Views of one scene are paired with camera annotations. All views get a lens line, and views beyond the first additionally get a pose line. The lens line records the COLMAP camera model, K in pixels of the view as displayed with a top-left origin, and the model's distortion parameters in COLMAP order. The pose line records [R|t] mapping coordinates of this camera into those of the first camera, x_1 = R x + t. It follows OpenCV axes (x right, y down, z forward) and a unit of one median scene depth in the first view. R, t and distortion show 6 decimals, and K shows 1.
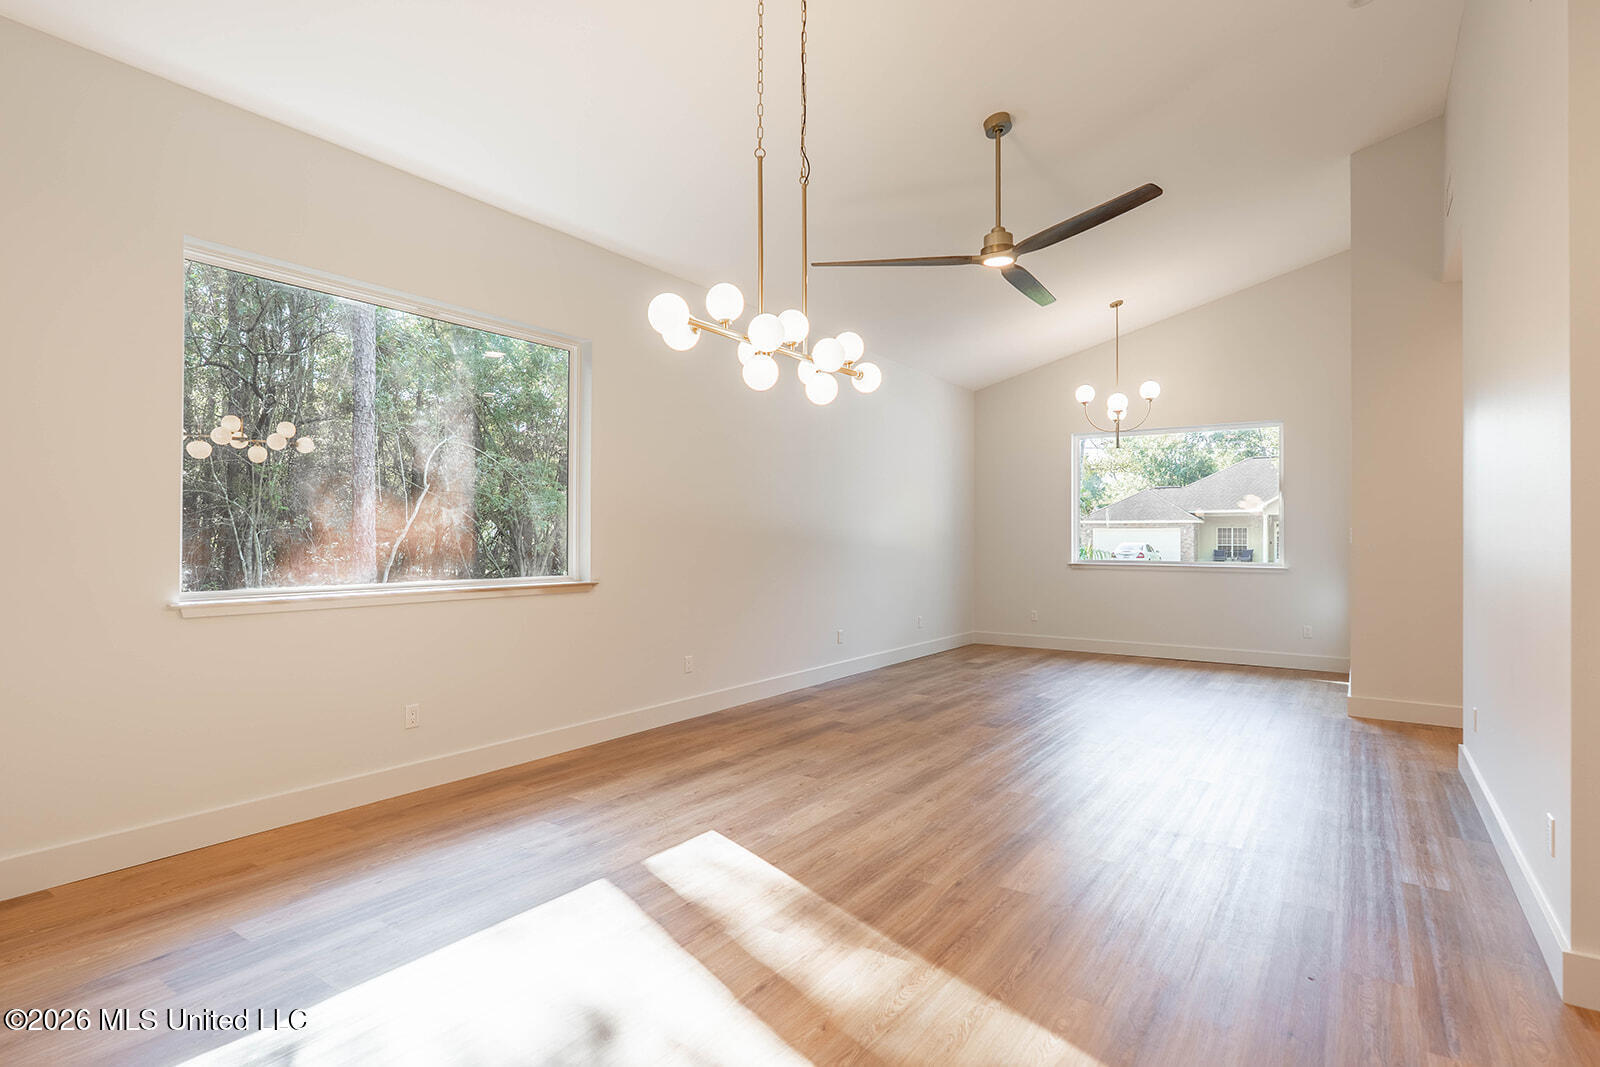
lens RADIAL K [[807.7, 0, 800.0], [0, 807.7, 533.5], [0, 0, 1]] dist [-0.002079, 0.000489]
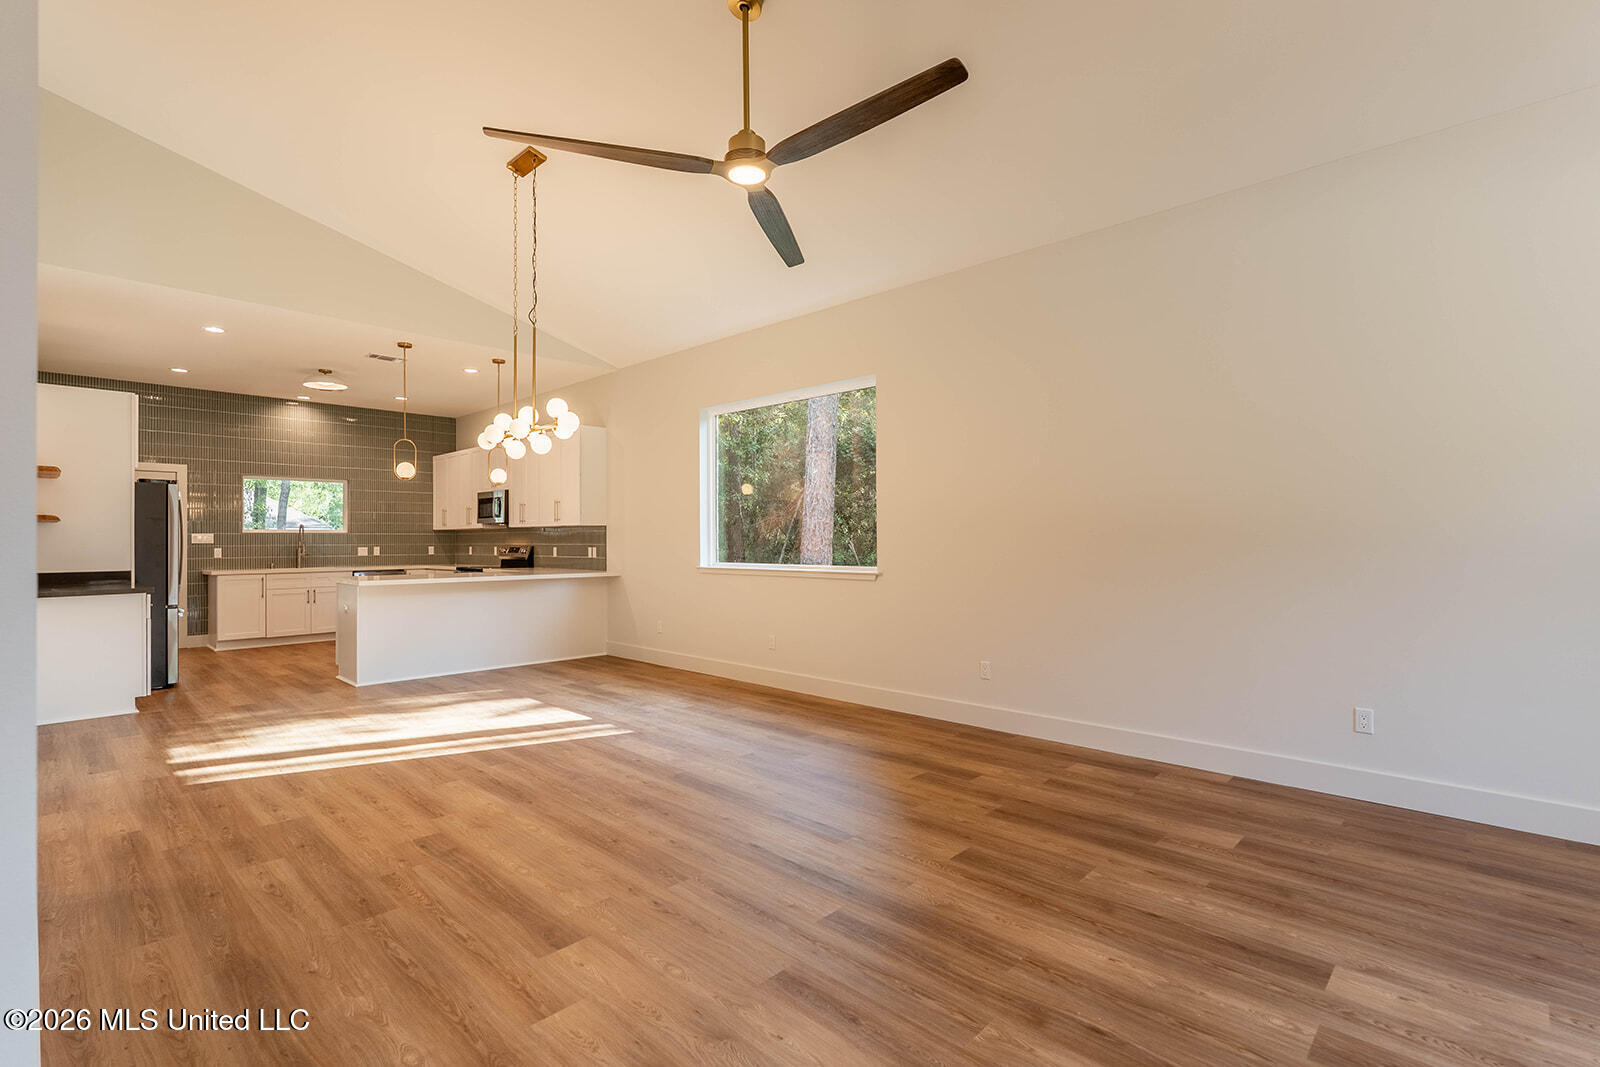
lens RADIAL K [[726.4, 0, 800.0], [0, 726.4, 533.5], [0, 0, 1]] dist [-0.001300, -0.000307]
pose [[-0.150680, -0.012409, -0.988505, 1.005798], [0.010941, 0.999839, -0.014219, 0.016801], [0.988522, -0.012958, -0.150520, 1.257001]]
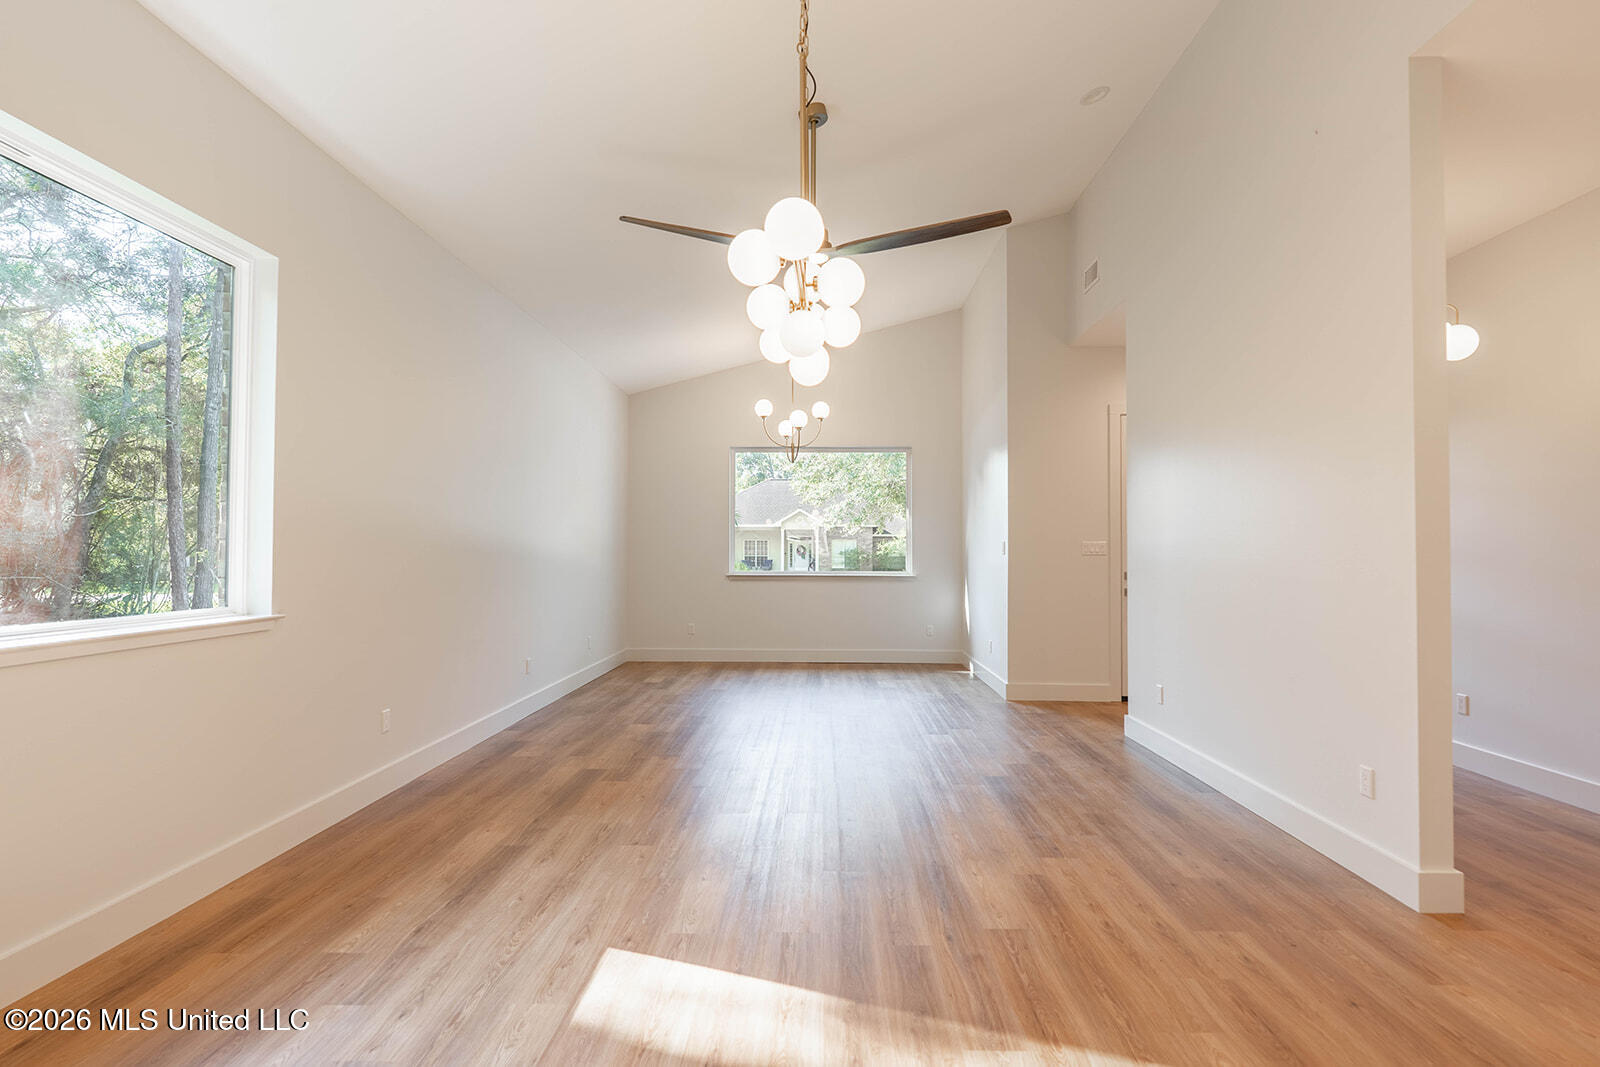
lens RADIAL K [[807.7, 0, 800.0], [0, 807.7, 533.5], [0, 0, 1]] dist [-0.002079, 0.000489]
pose [[0.839385, 0.010234, 0.543441, -0.304438], [-0.002574, 0.999886, -0.014855, 0.000930], [-0.543532, 0.011070, 0.839316, 0.236970]]
